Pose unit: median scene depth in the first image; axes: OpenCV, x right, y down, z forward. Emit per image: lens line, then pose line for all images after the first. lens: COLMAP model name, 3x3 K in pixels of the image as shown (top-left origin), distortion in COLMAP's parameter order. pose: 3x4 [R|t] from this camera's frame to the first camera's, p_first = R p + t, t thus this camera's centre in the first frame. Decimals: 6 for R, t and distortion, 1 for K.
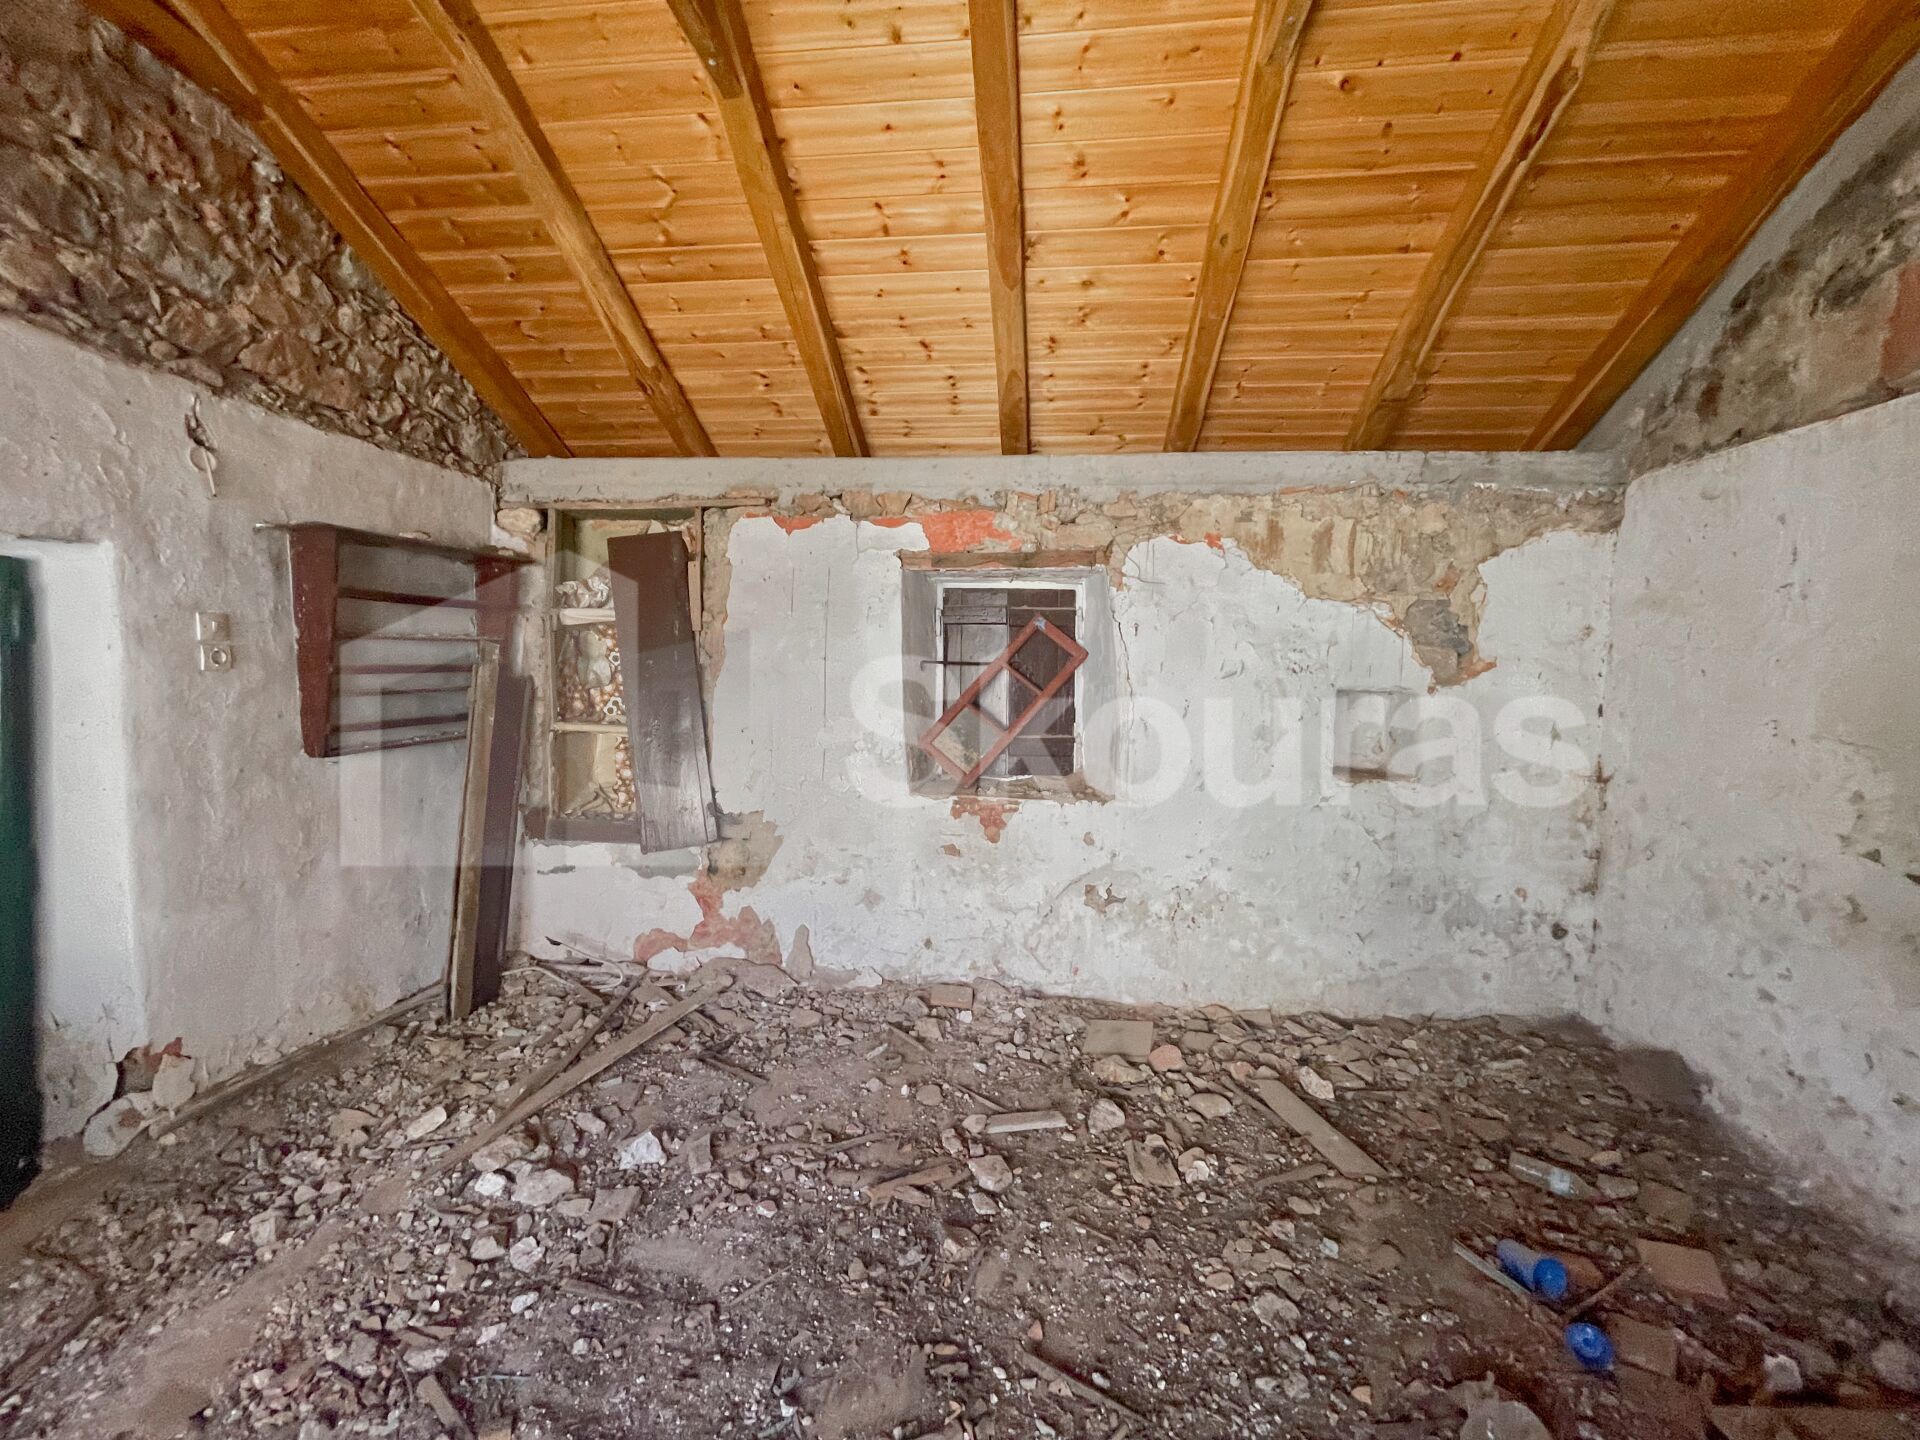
lens RADIAL K [[786.7, 0, 961.4], [0, 786.7, 710.1], [0, 0, 1]] dist [0.000014, 0.000312]
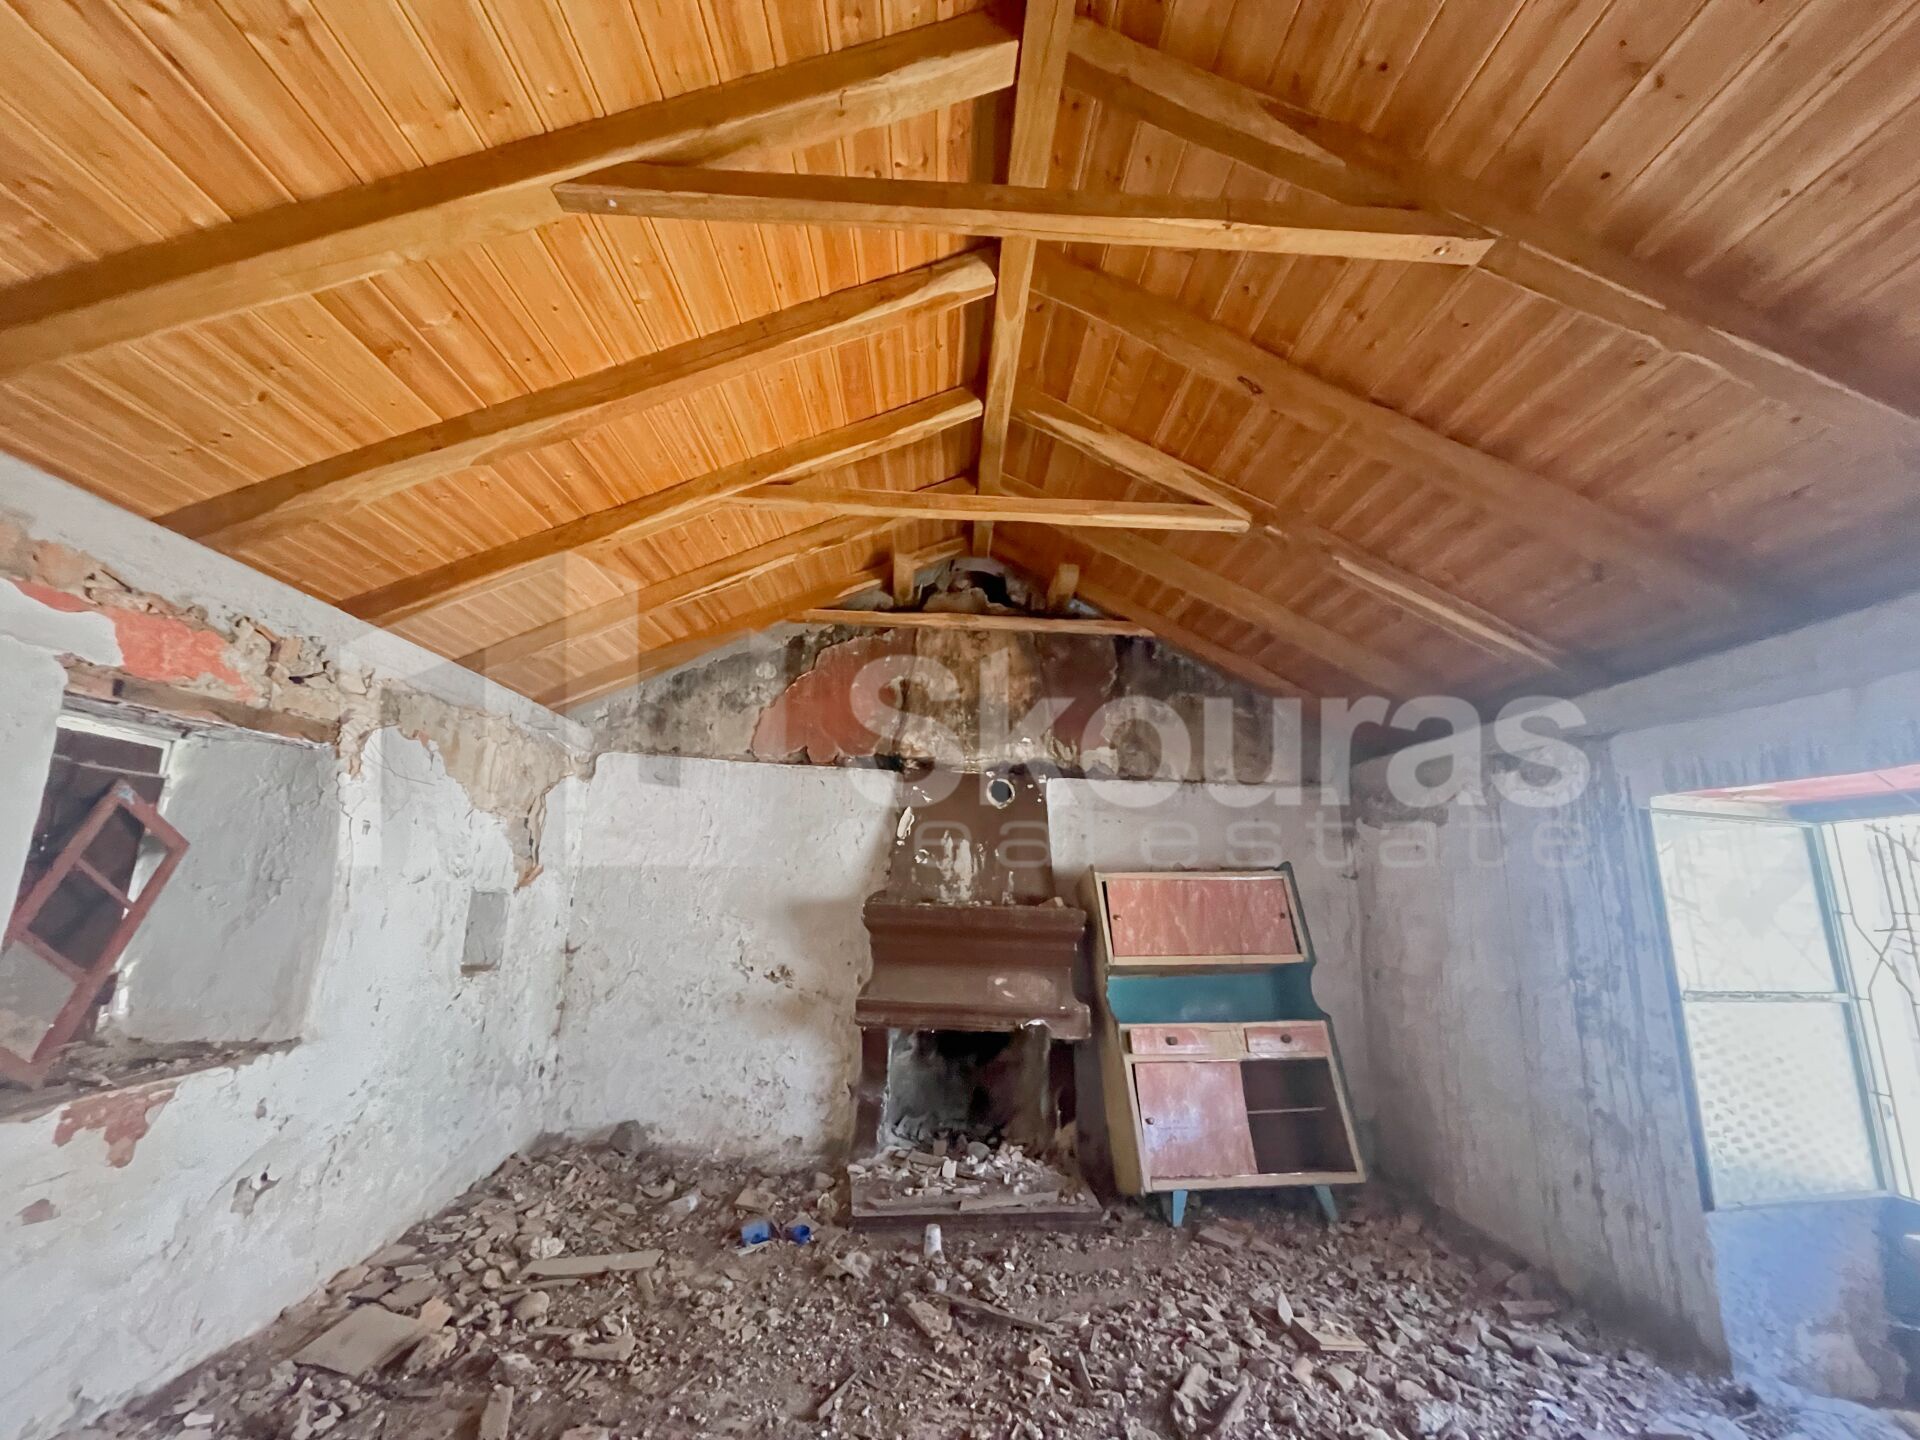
lens RADIAL K [[786.7, 0, 961.4], [0, 786.7, 710.1], [0, 0, 1]] dist [0.000014, 0.000312]
pose [[-0.159102, 0.194014, 0.968011, -0.804844], [0.001202, 0.980538, -0.196327, -0.062572], [-0.987261, -0.030073, -0.156239, 0.527764]]
